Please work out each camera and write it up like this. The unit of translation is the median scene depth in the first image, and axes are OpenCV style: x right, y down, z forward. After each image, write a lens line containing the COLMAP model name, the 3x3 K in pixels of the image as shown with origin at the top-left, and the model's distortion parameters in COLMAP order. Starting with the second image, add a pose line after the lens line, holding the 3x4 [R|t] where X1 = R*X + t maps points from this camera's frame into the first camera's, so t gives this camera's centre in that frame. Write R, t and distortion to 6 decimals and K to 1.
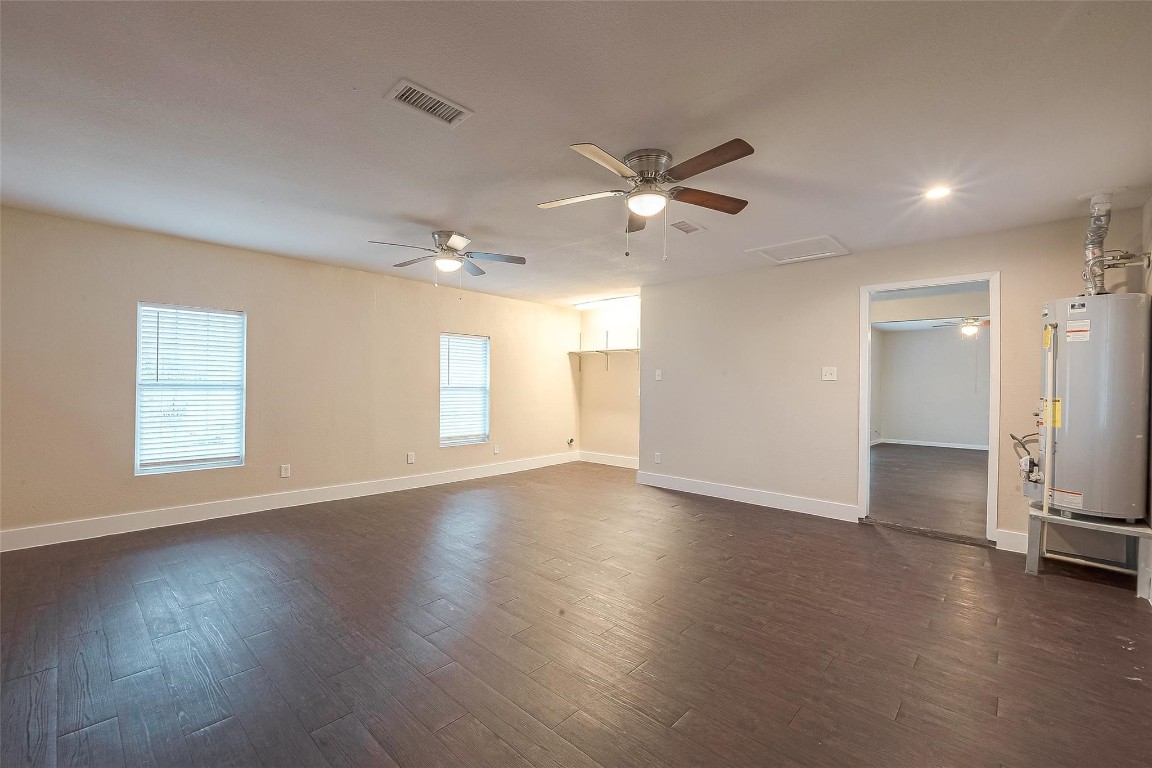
lens RADIAL K [[491.1, 0, 572.2], [0, 491.1, 390.7], [0, 0, 1]] dist [-0.001854, 0.000319]
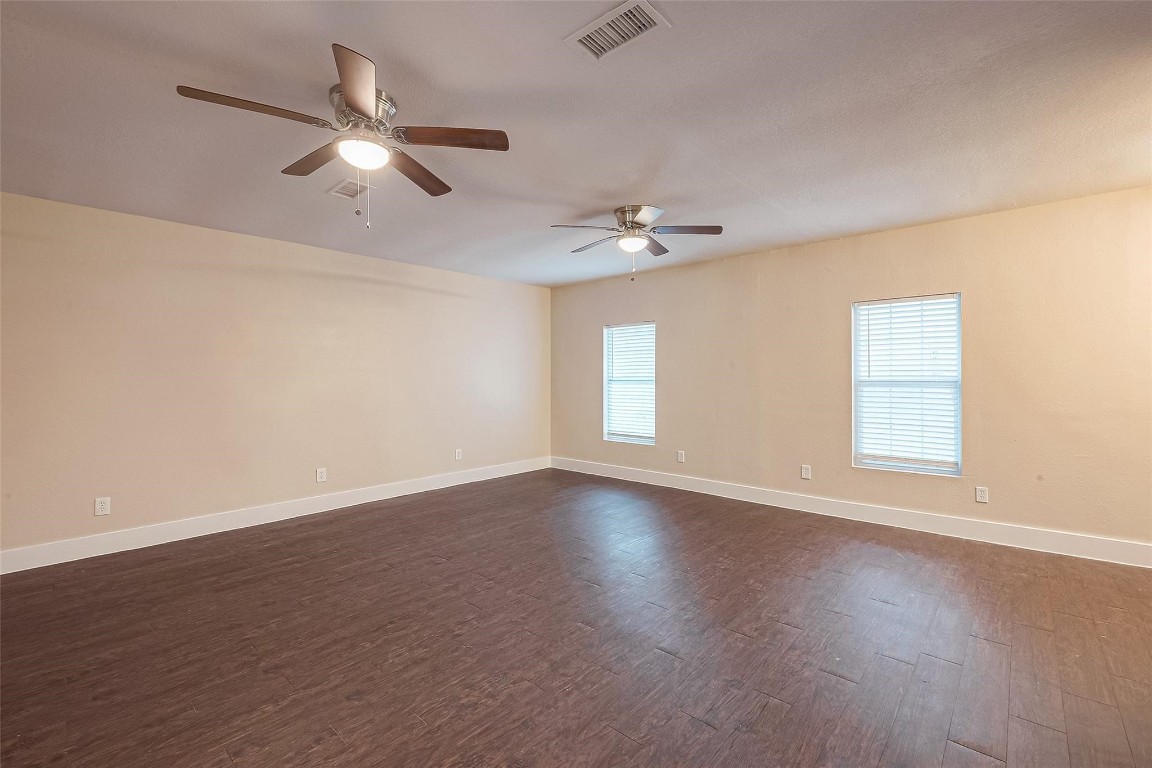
lens RADIAL K [[491.1, 0, 574.5], [0, 491.1, 374.3], [0, 0, 1]] dist [-0.001854, 0.000319]
pose [[0.025305, -0.018672, -0.999505, 0.435289], [-0.010366, 0.999767, -0.018940, -0.000680], [0.999626, 0.010840, 0.025106, 0.593625]]
